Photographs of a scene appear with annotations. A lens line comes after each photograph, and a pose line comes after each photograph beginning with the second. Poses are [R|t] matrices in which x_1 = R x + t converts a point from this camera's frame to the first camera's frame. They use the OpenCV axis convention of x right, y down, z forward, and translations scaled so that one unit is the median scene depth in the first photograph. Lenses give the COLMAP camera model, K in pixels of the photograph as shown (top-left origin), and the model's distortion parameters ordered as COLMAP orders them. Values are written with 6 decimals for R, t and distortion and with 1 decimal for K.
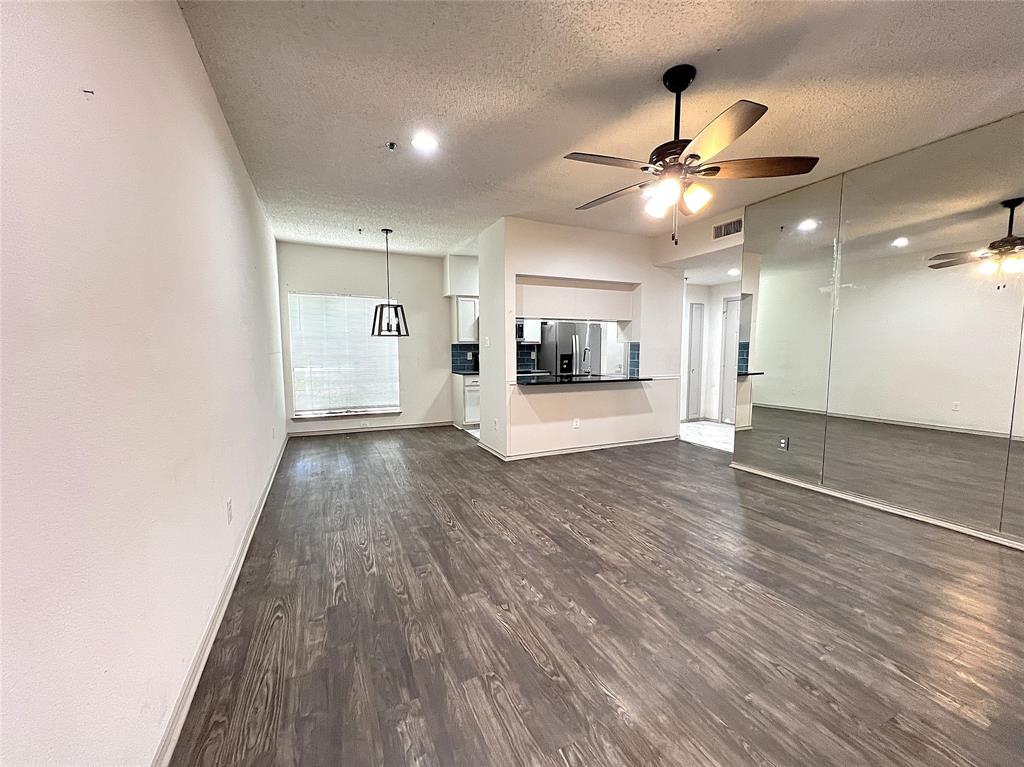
lens RADIAL K [[411.6, 0, 516.1], [0, 411.6, 385.0], [0, 0, 1]] dist [-0.001271, 0.000138]
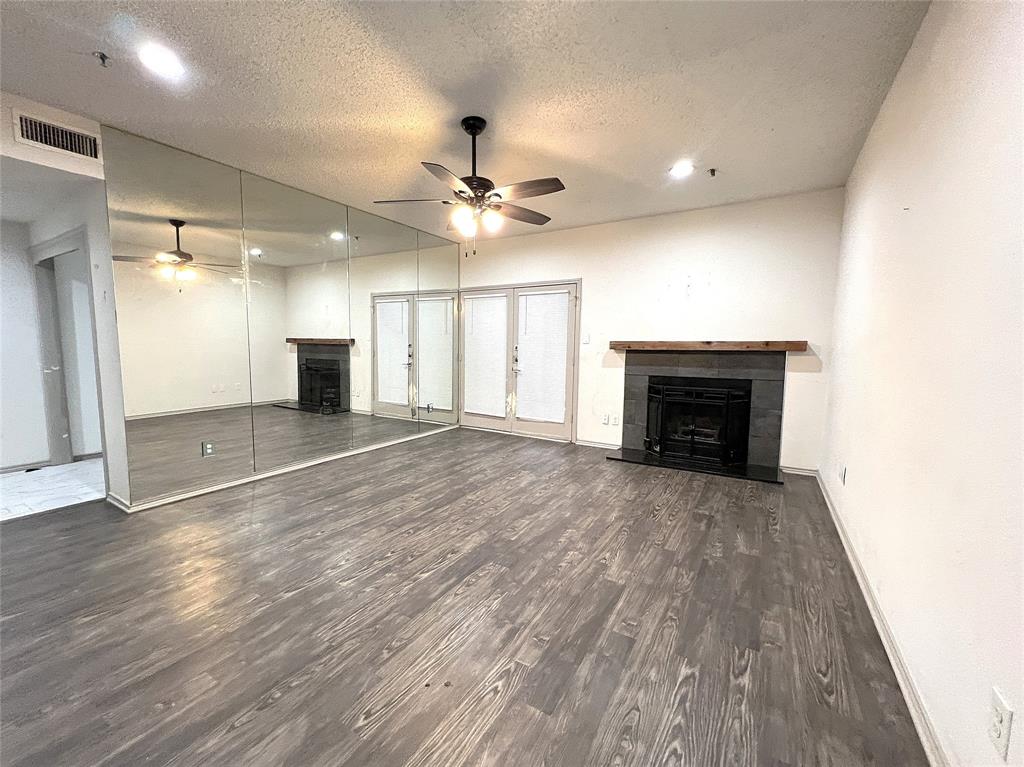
lens RADIAL K [[416.3, 0, 514.6], [0, 416.3, 385.1], [0, 0, 1]] dist [-0.001552, 0.000235]
pose [[-0.555744, -0.084670, 0.827031, -0.390272], [0.063230, 0.987614, 0.143599, -0.069806], [-0.828946, 0.132097, -0.543506, 0.841110]]
